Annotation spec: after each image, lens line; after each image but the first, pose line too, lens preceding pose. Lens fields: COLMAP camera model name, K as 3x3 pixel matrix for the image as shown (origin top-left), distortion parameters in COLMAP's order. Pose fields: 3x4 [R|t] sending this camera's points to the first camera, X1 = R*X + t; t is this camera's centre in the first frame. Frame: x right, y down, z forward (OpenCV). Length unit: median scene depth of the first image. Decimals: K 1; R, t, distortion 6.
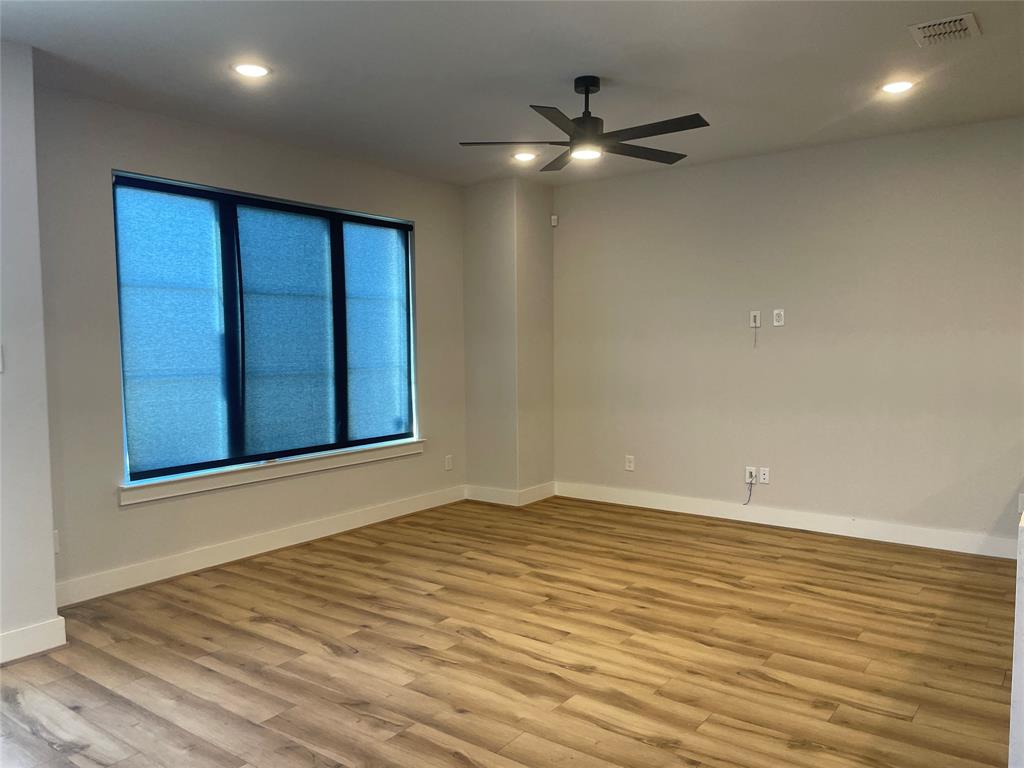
lens RADIAL K [[785.7, 0, 512.0], [0, 785.7, 384.0], [0, 0, 1]] dist [0.103191, -0.138222]
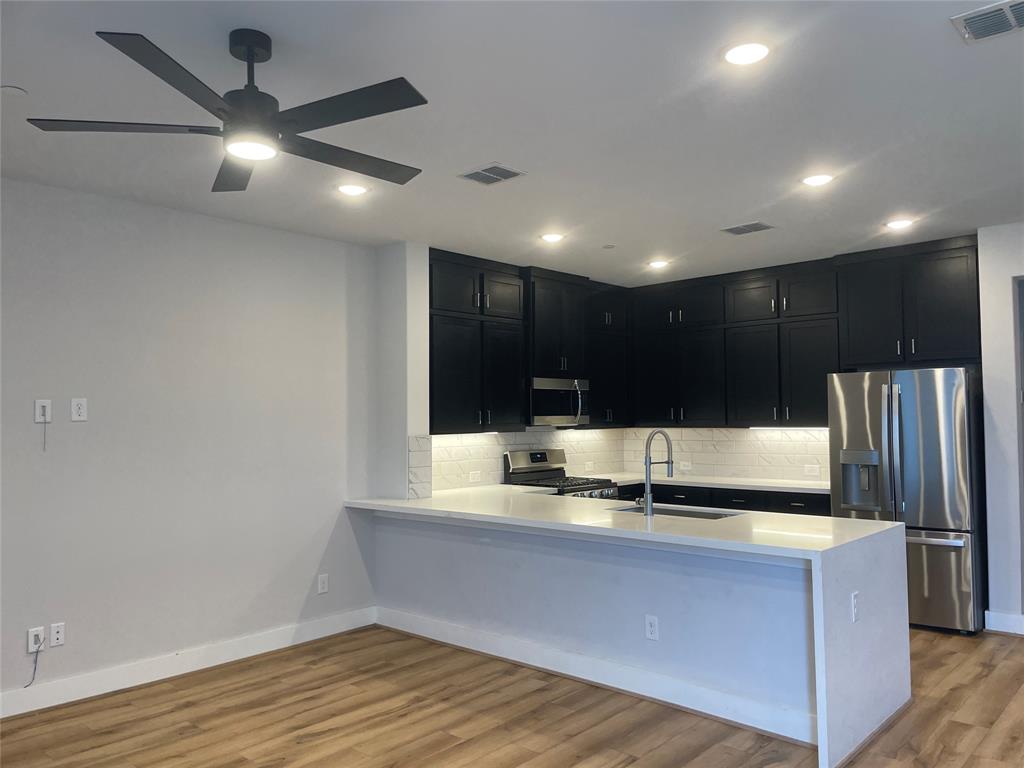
lens RADIAL K [[785.7, 0, 512.0], [0, 785.7, 384.0], [0, 0, 1]] dist [0.103191, -0.138222]
pose [[0.079766, 0.046024, 0.995751, -0.443696], [0.065563, 0.996528, -0.051312, -0.051300], [-0.994655, 0.069378, 0.076471, 0.648101]]
